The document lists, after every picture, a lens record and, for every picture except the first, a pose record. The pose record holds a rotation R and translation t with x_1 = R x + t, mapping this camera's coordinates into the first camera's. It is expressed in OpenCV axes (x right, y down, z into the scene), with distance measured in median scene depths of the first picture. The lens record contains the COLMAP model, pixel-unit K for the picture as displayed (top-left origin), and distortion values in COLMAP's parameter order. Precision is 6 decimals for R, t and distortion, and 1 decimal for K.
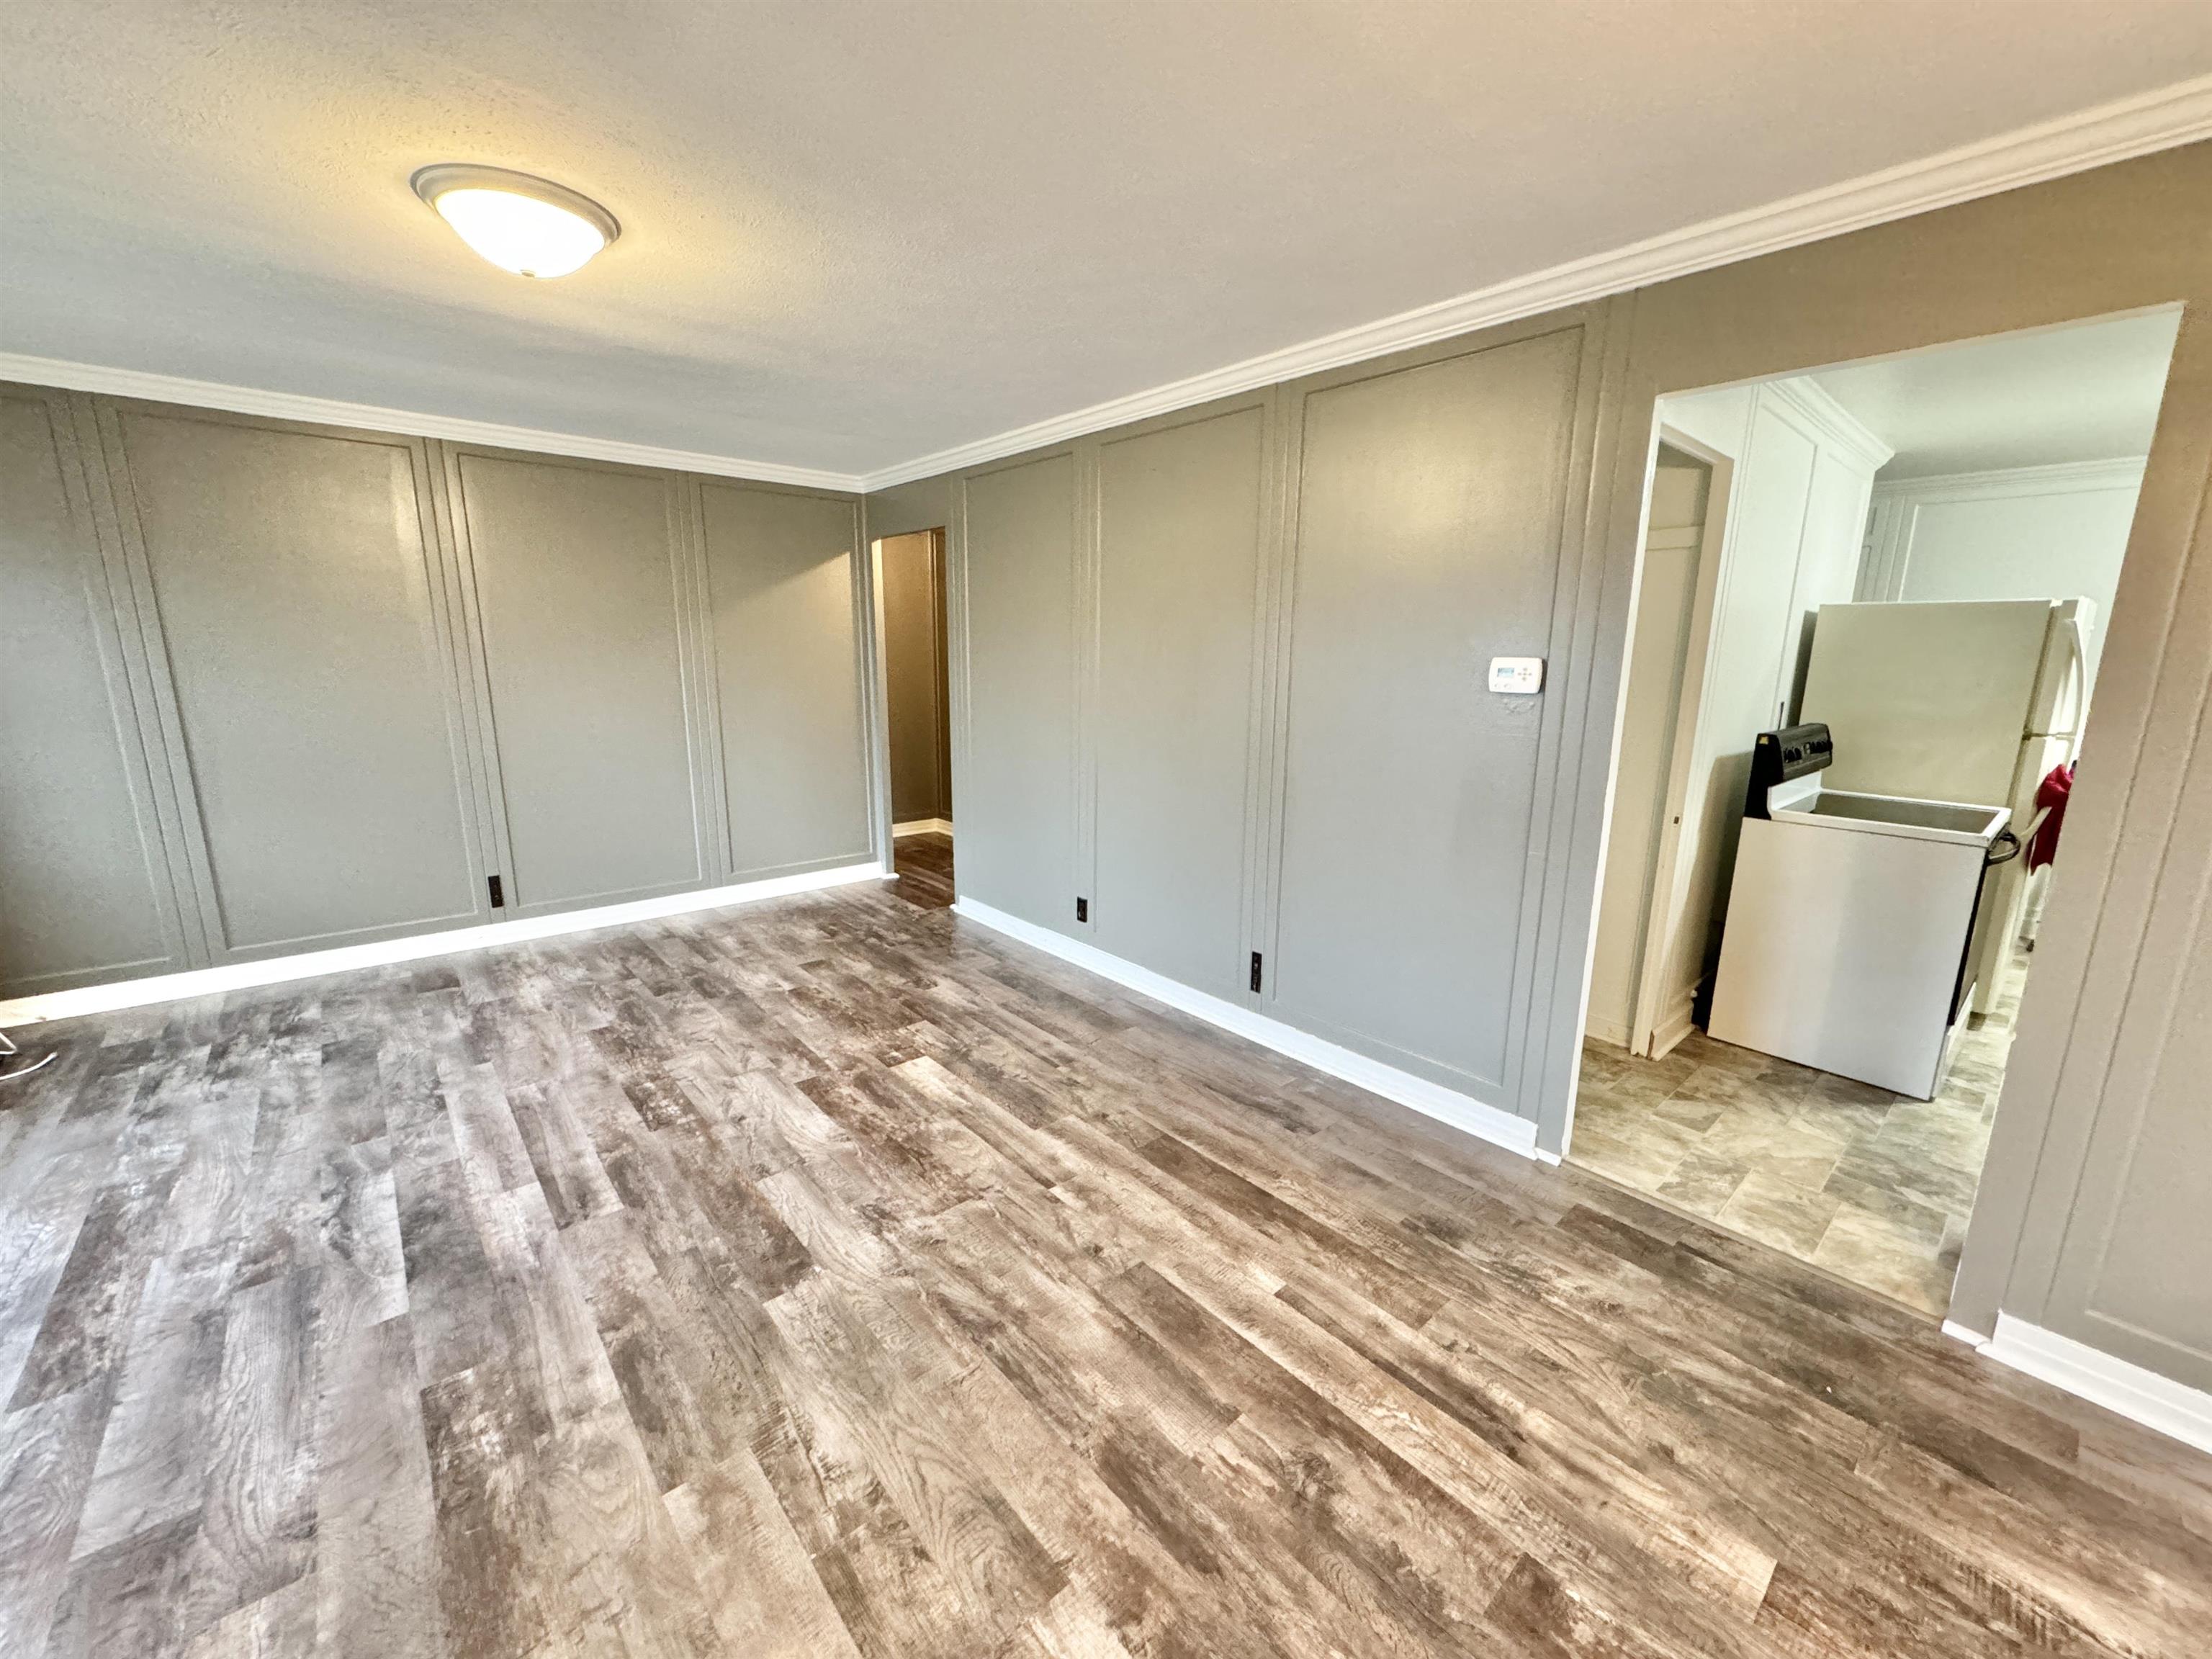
lens RADIAL K [[880.4, 0, 1105.3], [0, 880.4, 828.1], [0, 0, 1]] dist [-0.002042, -0.000062]
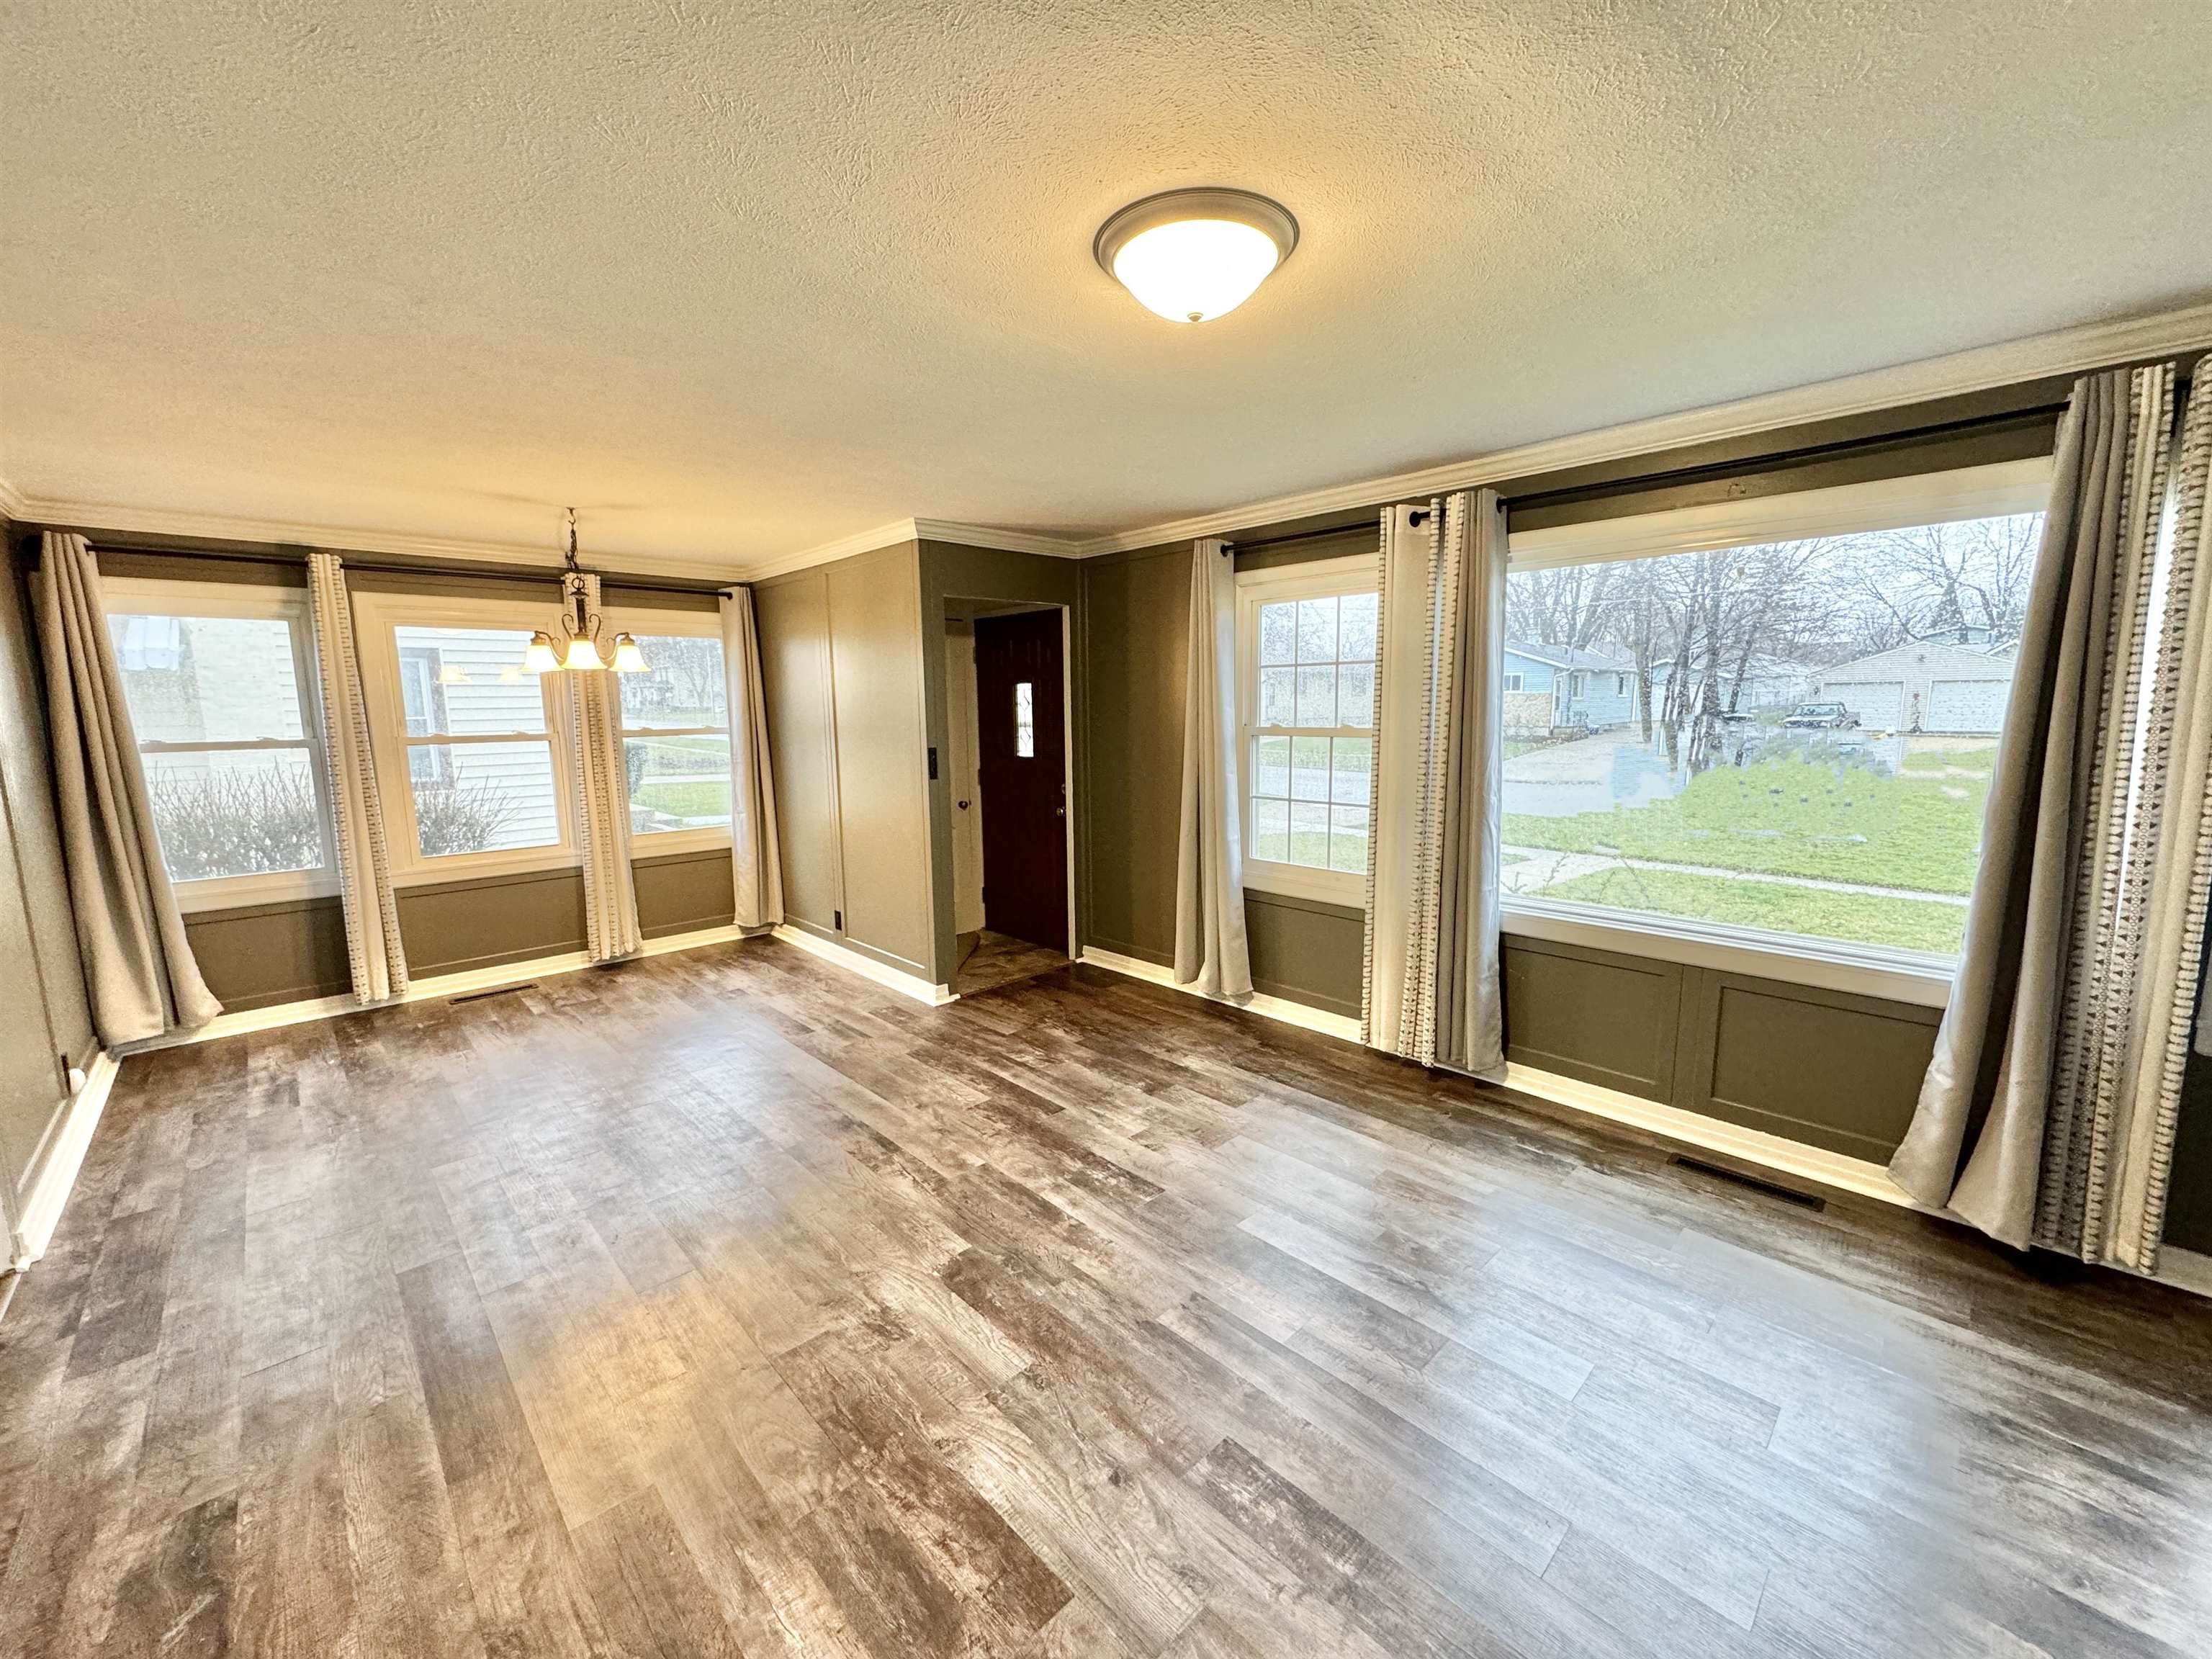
lens RADIAL K [[874.9, 0, 1106.0], [0, 874.9, 832.7], [0, 0, 1]] dist [-0.000313, -0.000165]
pose [[-0.998850, 0.008408, -0.047211, -0.403173], [-0.008166, 0.940303, 0.340240, -0.343343], [0.047253, 0.340234, -0.939153, 1.520150]]
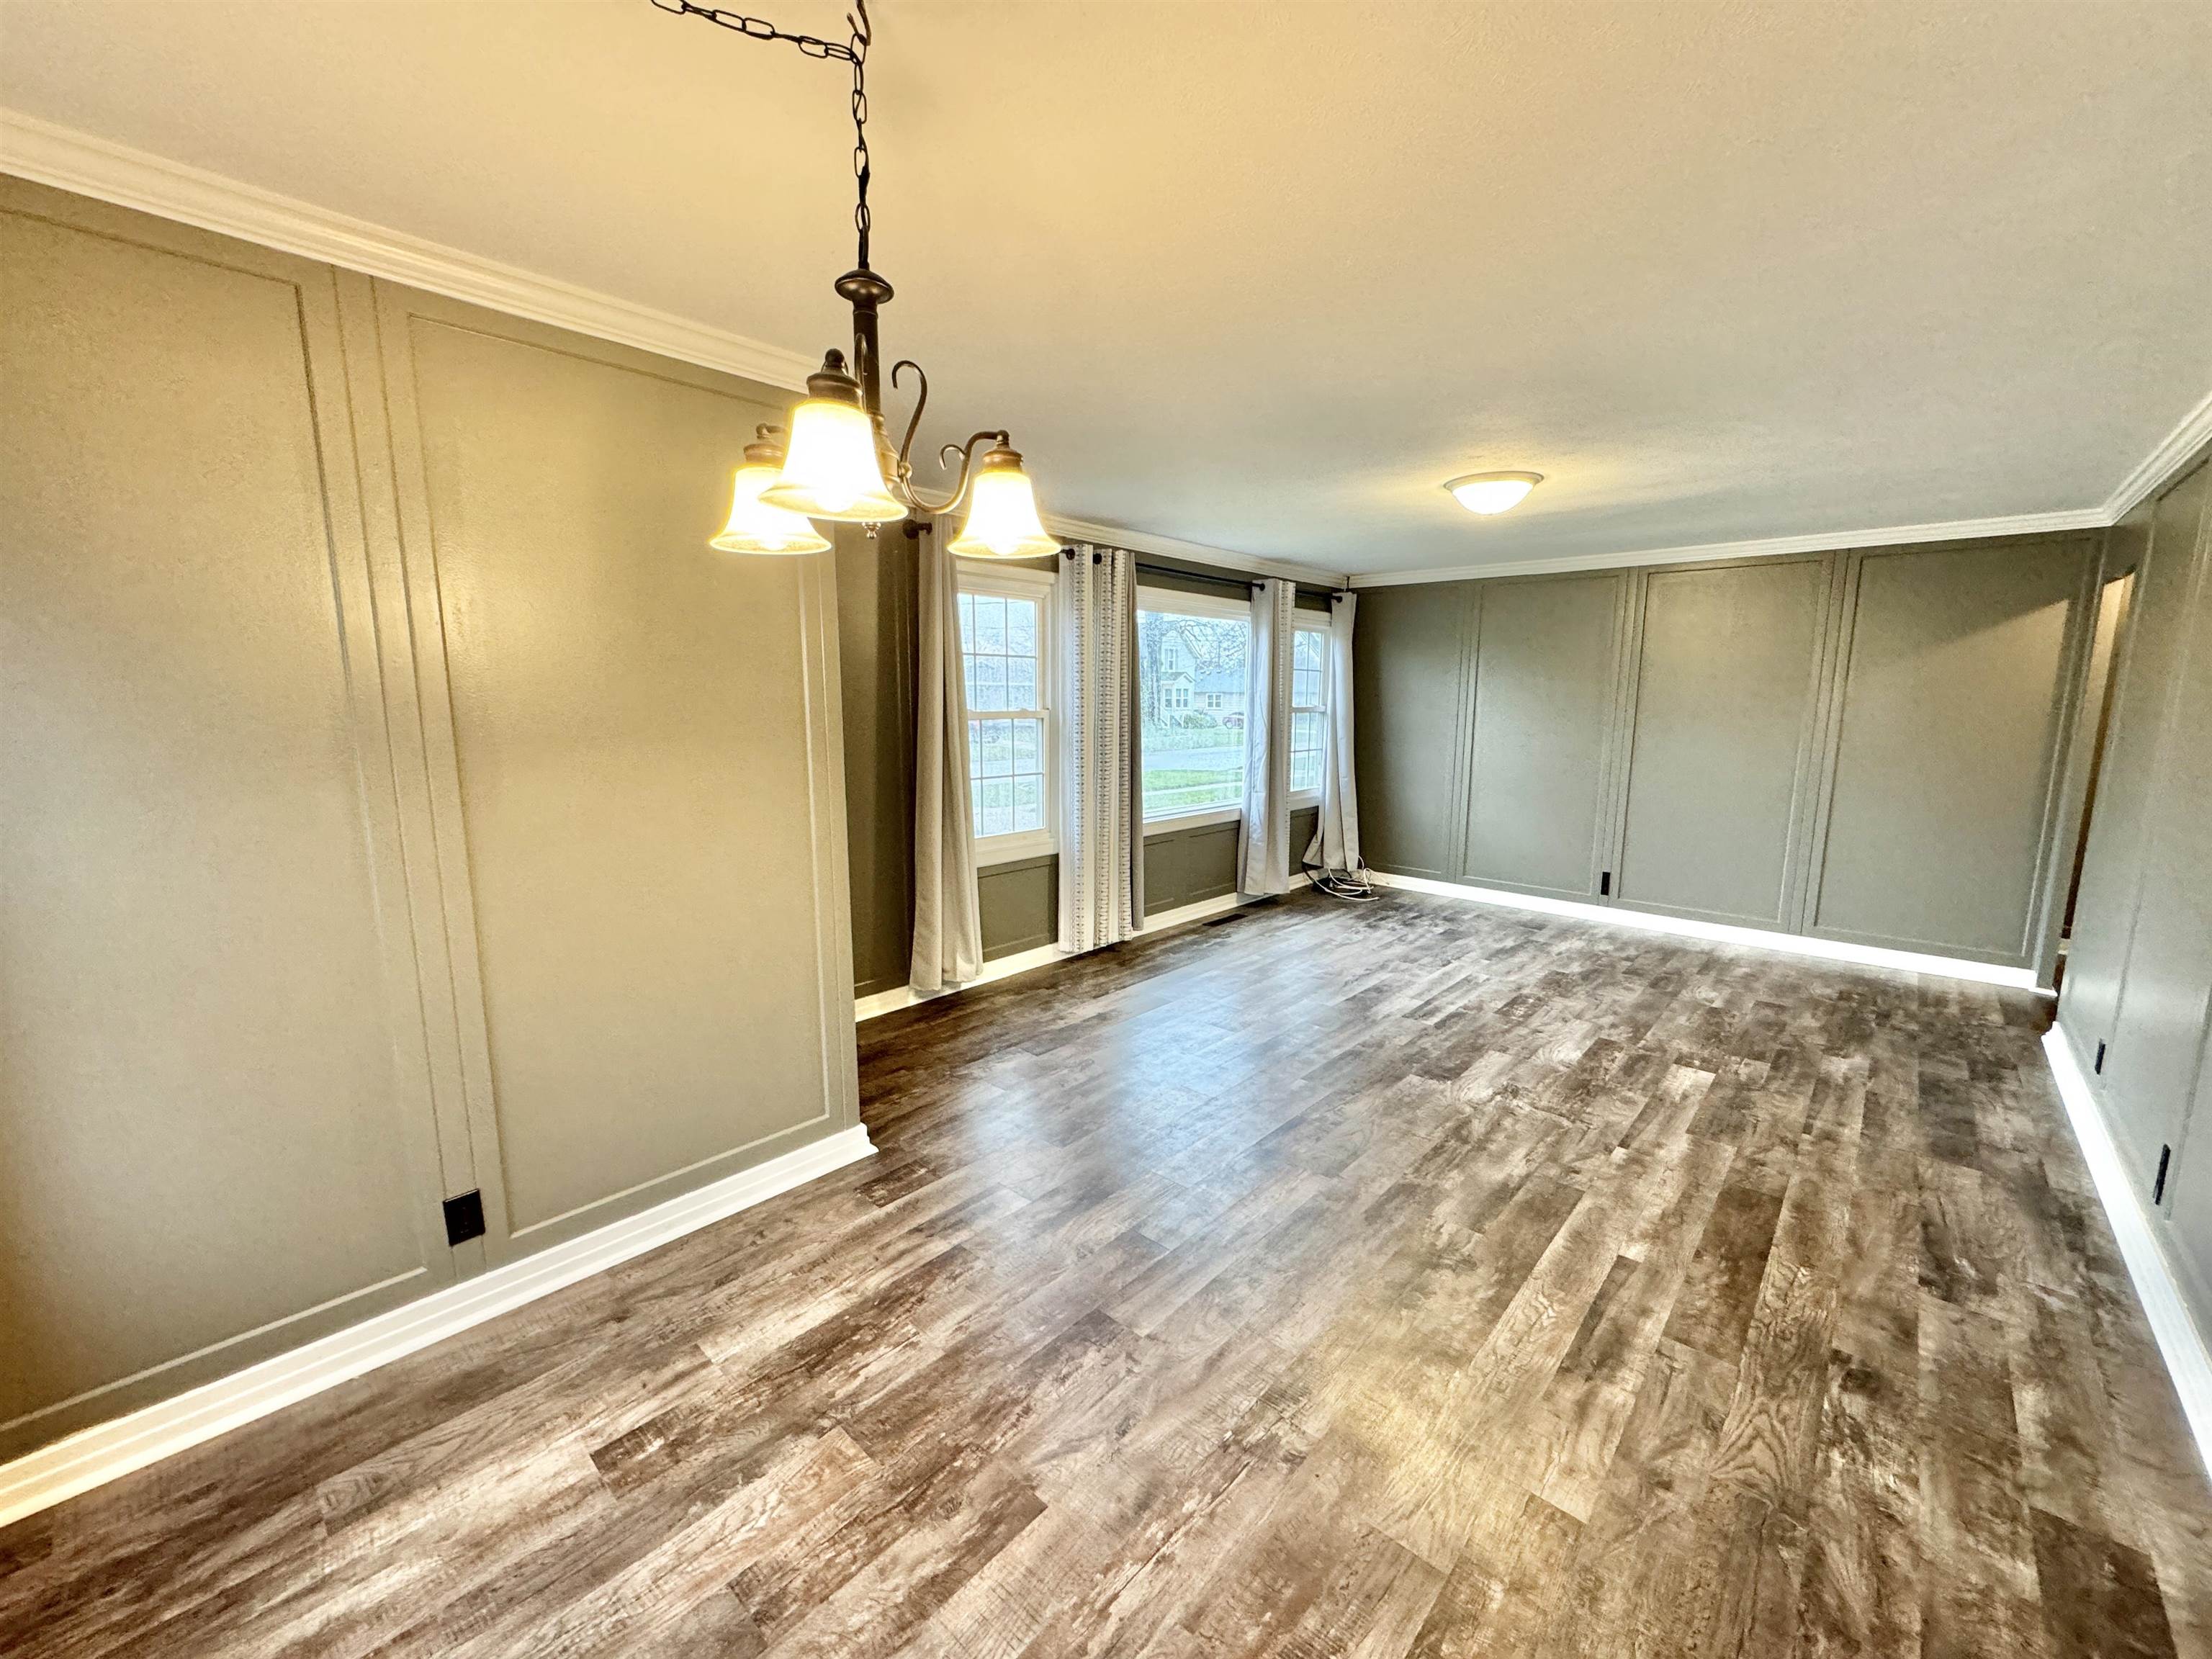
lens RADIAL K [[874.9, 0, 1106.0], [0, 874.9, 832.7], [0, 0, 1]] dist [-0.000313, -0.000165]
pose [[0.112267, 0.144762, -0.983077, 0.926184], [-0.205054, 0.971413, 0.119627, -0.014856], [0.972291, 0.188153, 0.138742, 0.047009]]
